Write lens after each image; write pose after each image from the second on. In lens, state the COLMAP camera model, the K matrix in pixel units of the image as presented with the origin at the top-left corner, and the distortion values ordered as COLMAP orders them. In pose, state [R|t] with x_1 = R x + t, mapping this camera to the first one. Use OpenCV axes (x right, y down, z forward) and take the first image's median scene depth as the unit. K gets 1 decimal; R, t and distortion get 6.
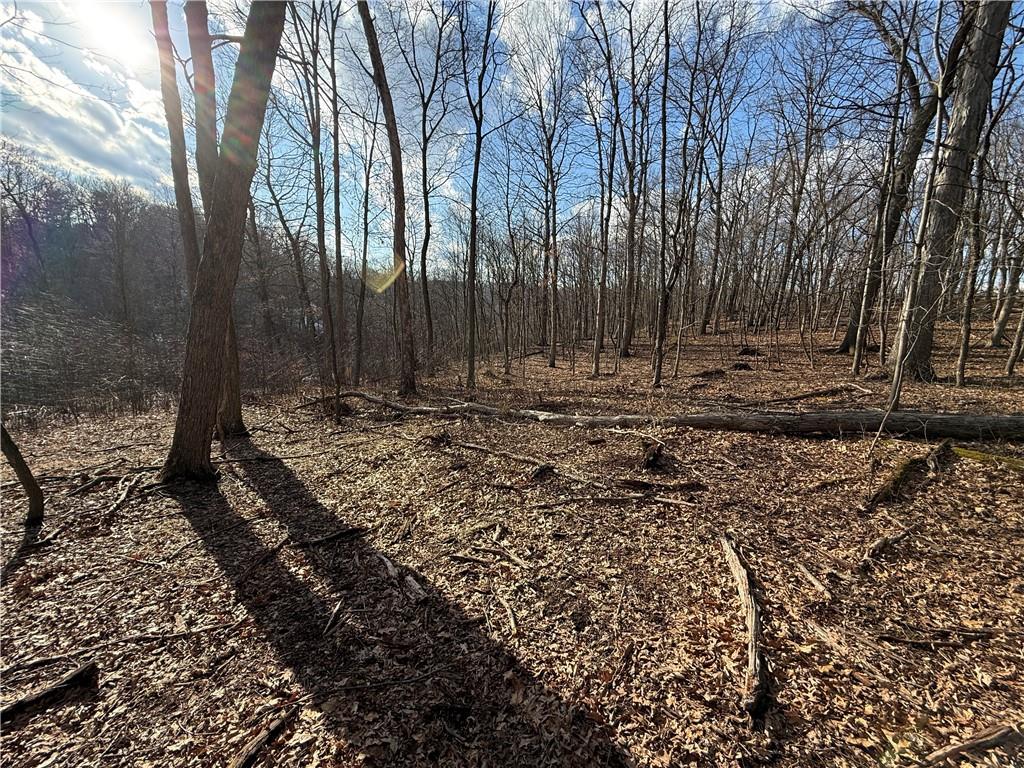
lens RADIAL K [[409.5, 0, 512.4], [0, 409.5, 387.0], [0, 0, 1]] dist [-0.002298, 0.000630]
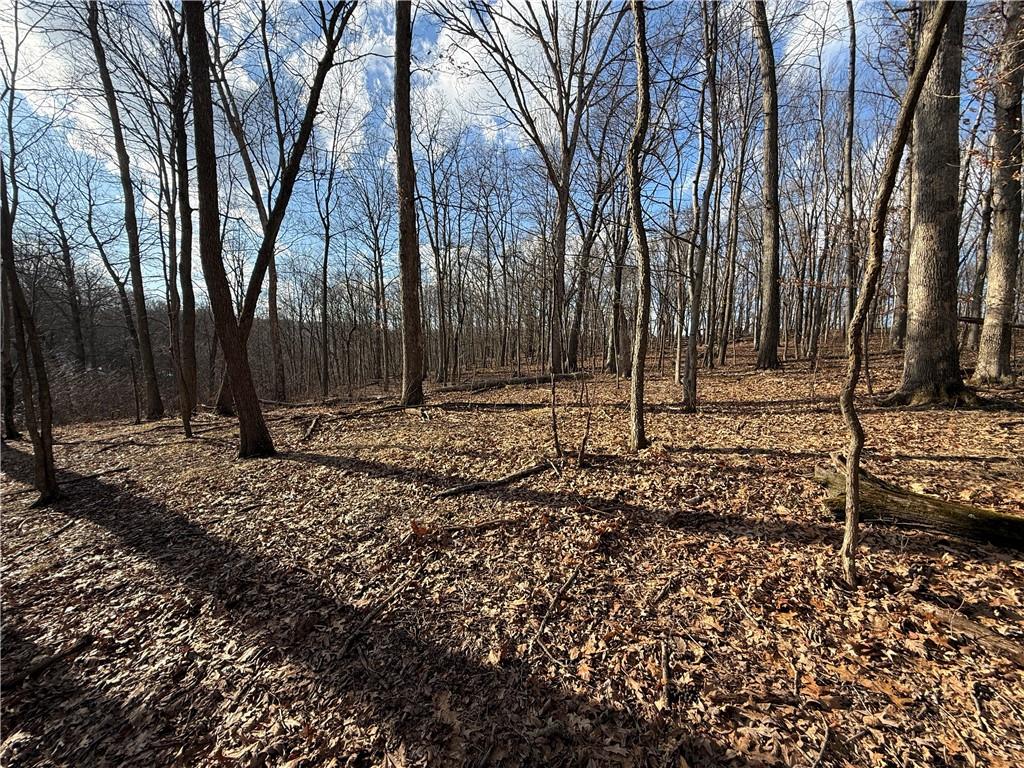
lens RADIAL K [[409.5, 0, 513.5], [0, 409.5, 382.1], [0, 0, 1]] dist [-0.002298, 0.000630]
pose [[0.922049, -0.036356, 0.385362, -0.025846], [0.074894, 0.993522, -0.085466, 0.056388], [-0.379758, 0.107665, 0.918799, -0.319613]]
